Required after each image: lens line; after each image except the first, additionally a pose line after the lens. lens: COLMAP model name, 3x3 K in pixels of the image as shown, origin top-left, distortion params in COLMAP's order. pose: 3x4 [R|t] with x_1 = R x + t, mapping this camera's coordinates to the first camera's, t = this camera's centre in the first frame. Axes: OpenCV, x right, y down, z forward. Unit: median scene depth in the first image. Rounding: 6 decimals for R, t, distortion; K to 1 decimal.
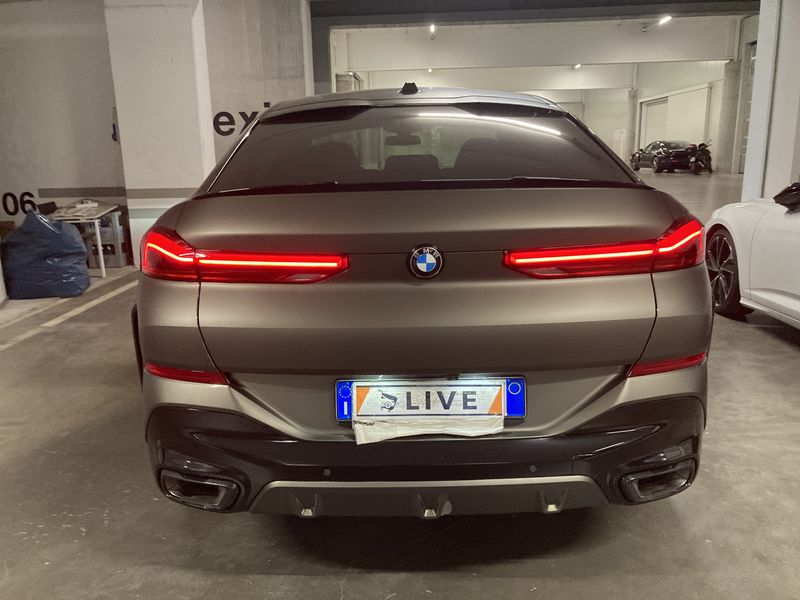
lens RADIAL K [[654.1, 0, 400.0], [0, 654.1, 300.0], [0, 0, 1]] dist [0.061838, -0.065030]
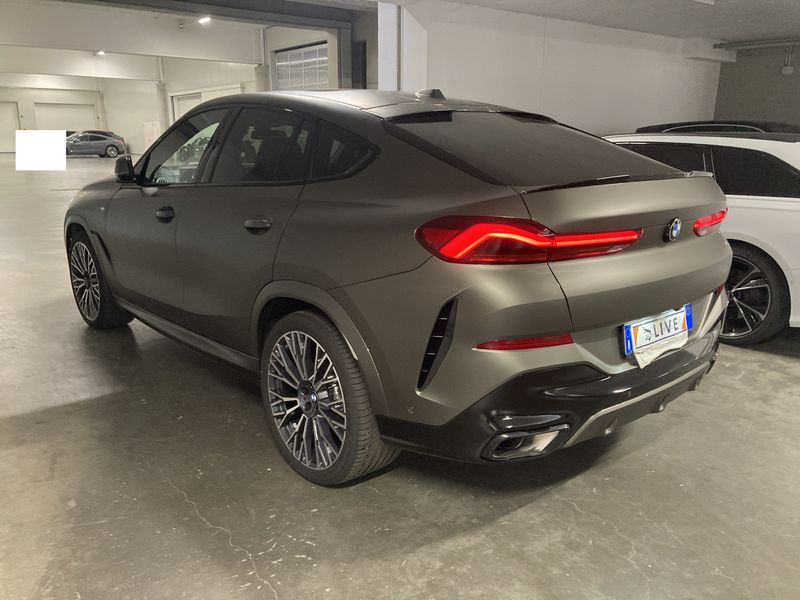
lens RADIAL K [[649.2, 0, 400.0], [0, 649.2, 300.0], [0, 0, 1]] dist [0.013704, 0.007040]
pose [[0.760555, -0.137804, 0.634480, -1.265175], [0.128735, 0.989822, 0.060667, -0.065760], [-0.636383, 0.035539, 0.770554, 0.274016]]
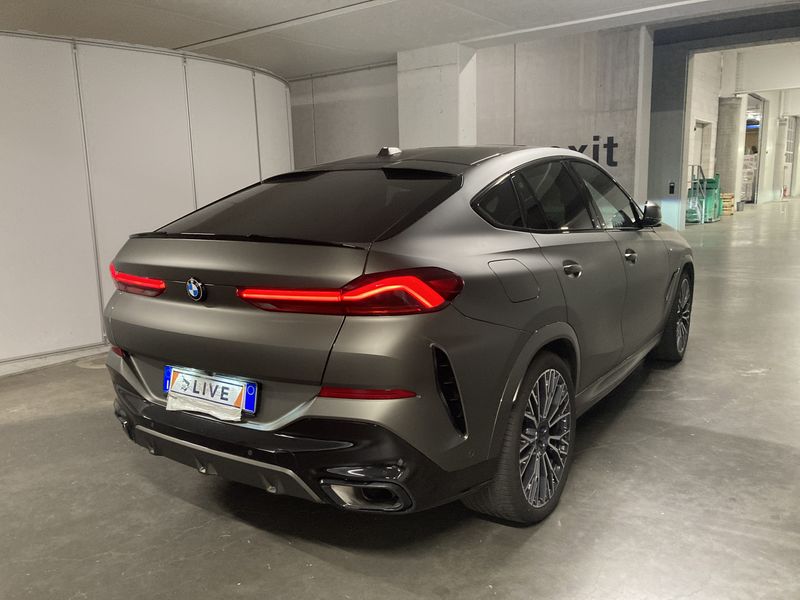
lens RADIAL K [[654.1, 0, 400.0], [0, 654.1, 300.0], [0, 0, 1]] dist [0.061838, -0.065030]
pose [[0.830282, 0.097021, -0.548834, 1.139518], [-0.119167, 0.992863, -0.004762, -0.077382], [0.544455, 0.069357, 0.835918, 0.039051]]
